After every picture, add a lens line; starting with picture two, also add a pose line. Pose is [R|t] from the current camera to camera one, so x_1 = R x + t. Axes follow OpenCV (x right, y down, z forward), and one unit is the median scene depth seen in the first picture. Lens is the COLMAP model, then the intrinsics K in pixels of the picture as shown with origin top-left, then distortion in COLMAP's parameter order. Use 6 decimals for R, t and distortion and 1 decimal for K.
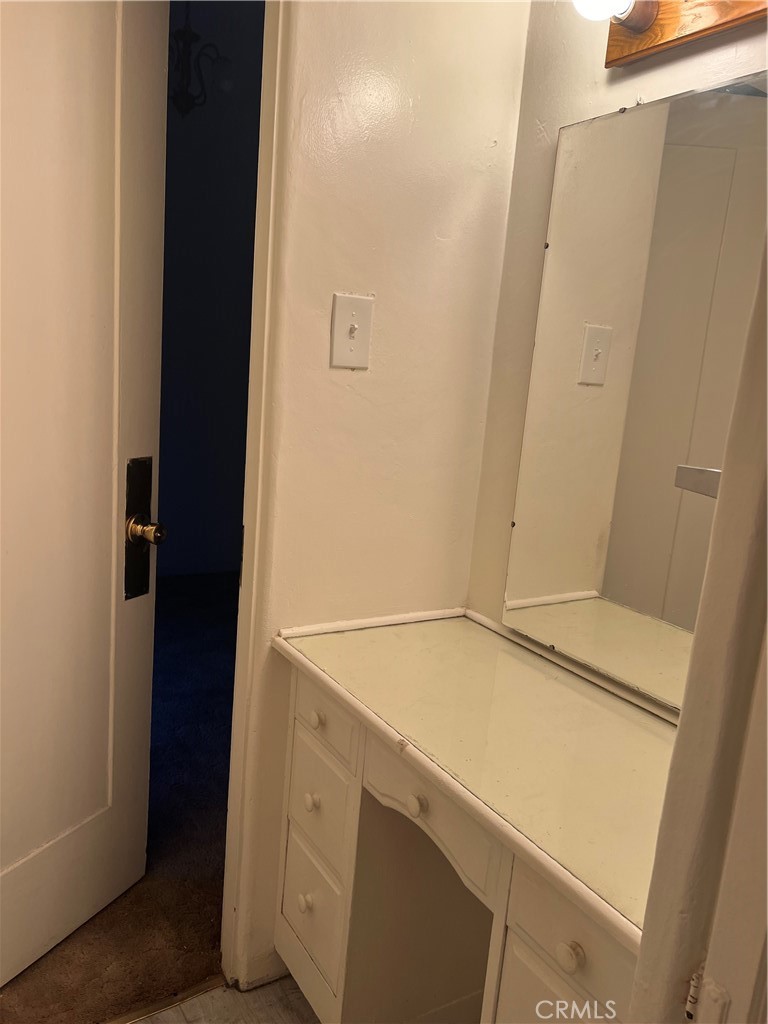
lens RADIAL K [[768.4, 0, 384.0], [0, 768.4, 512.0], [0, 0, 1]] dist [0.034772, -0.049058]
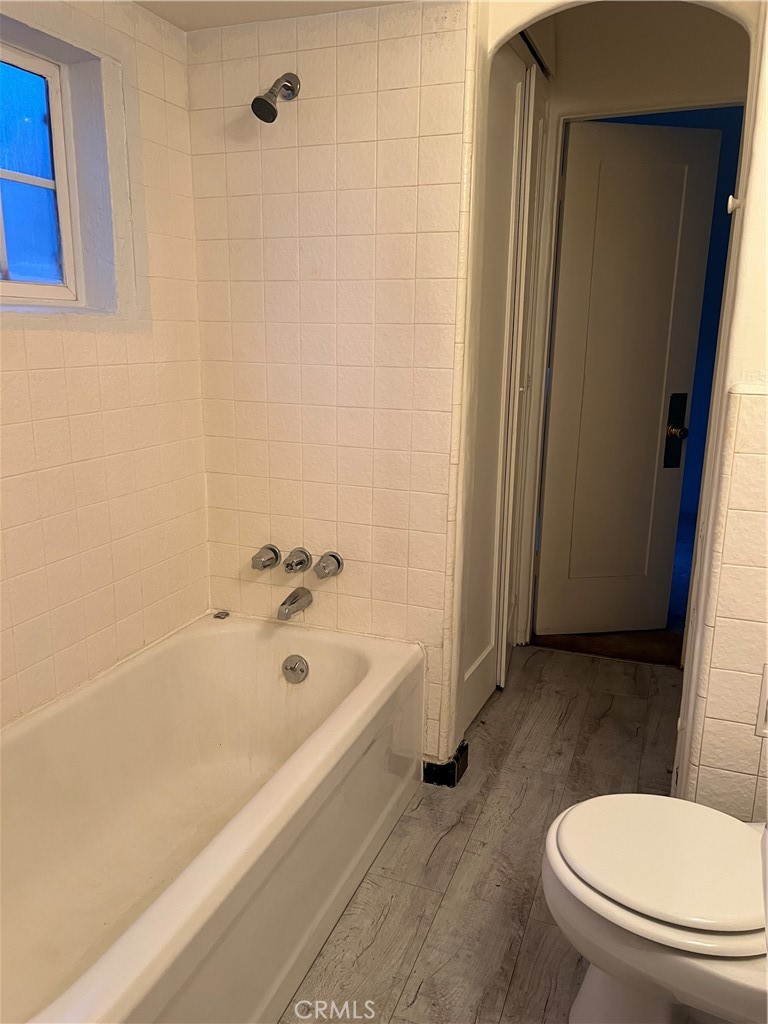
lens RADIAL K [[768.4, 0, 369.0], [0, 768.4, 505.5], [0, 0, 1]] dist [0.034772, -0.049058]
pose [[0.578090, 0.101902, -0.809585, 0.815978], [-0.105961, 0.993145, 0.049344, 0.192594], [0.809064, 0.057259, 0.584925, -0.723170]]
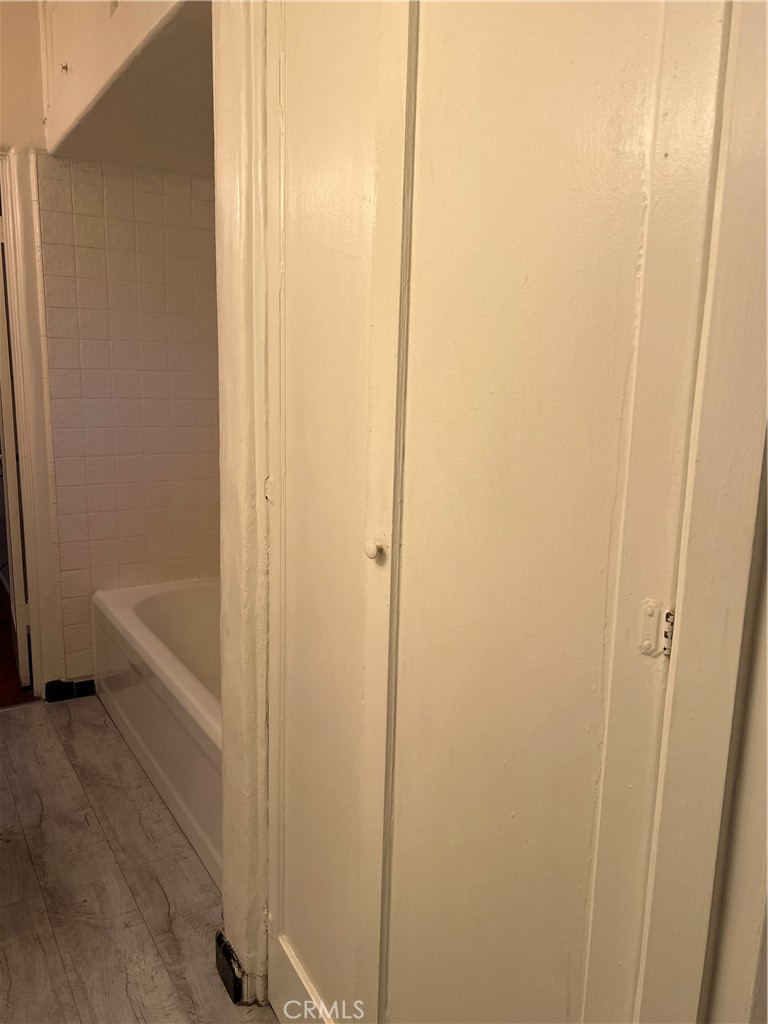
lens RADIAL K [[768.4, 0, 382.3], [0, 768.4, 511.4], [0, 0, 1]] dist [0.034772, -0.049058]
pose [[-0.993936, -0.107702, -0.022158, -0.288258], [-0.108314, 0.924283, 0.366019, -0.259758], [-0.018940, 0.366200, -0.930344, 0.988305]]
